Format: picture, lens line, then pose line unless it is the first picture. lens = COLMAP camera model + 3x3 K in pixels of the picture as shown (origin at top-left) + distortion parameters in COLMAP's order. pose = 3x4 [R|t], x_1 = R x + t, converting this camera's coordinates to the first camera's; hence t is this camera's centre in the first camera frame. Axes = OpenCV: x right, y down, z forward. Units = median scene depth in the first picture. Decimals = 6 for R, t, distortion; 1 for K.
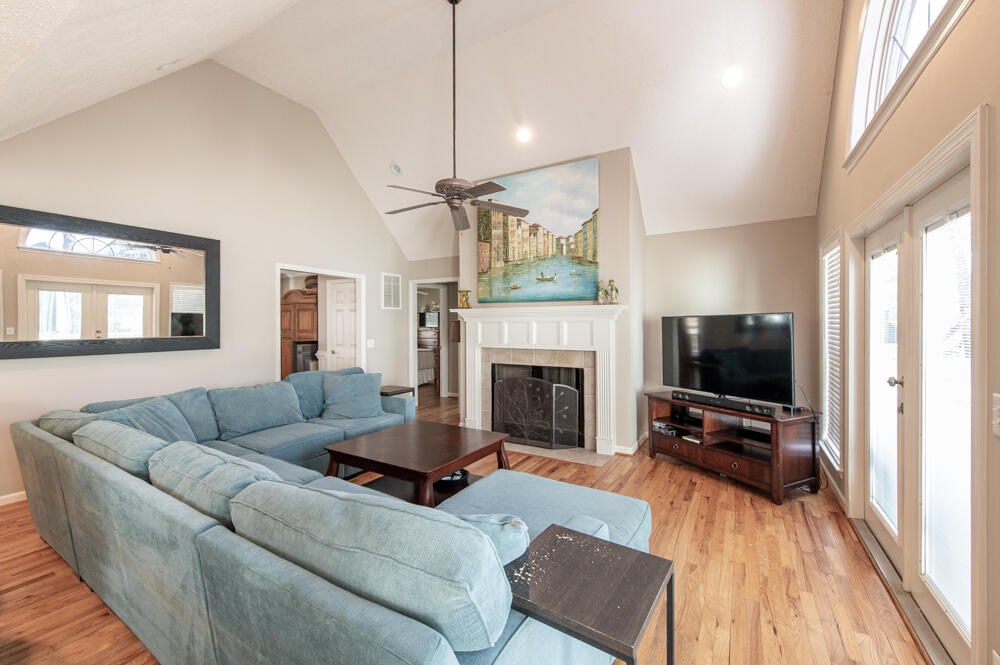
lens RADIAL K [[401.8, 0, 503.4], [0, 401.8, 335.3], [0, 0, 1]] dist [0.002310, -0.000163]
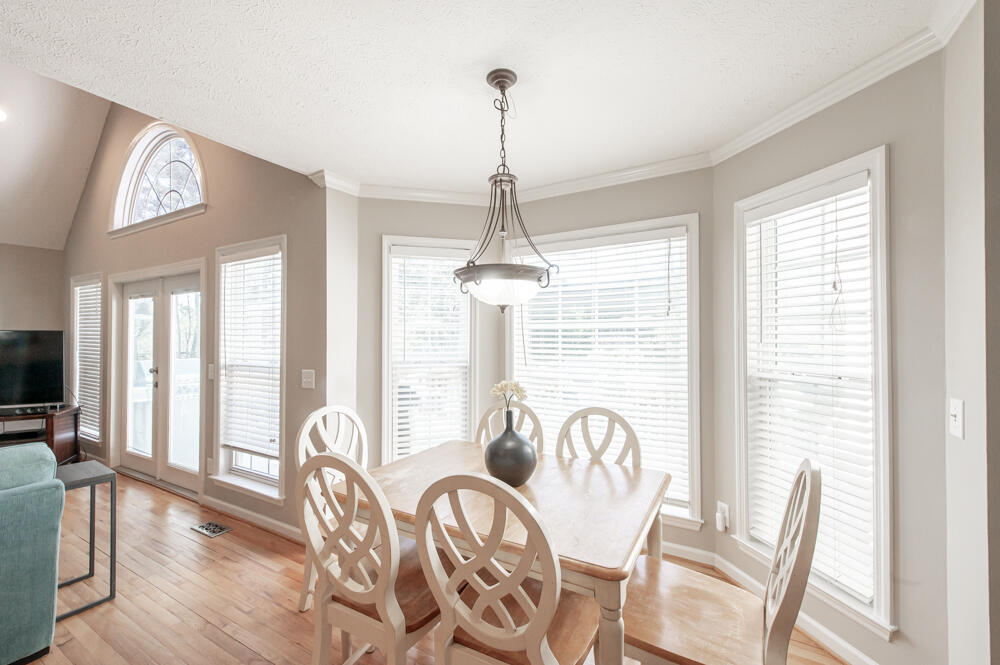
lens RADIAL K [[401.8, 0, 503.4], [0, 401.8, 335.3], [0, 0, 1]] dist [0.002310, -0.000163]
pose [[-0.049770, 0.016740, 0.998620, -0.745449], [0.022812, 0.999618, -0.015620, 0.015516], [-0.998500, 0.022003, -0.050132, -0.399618]]
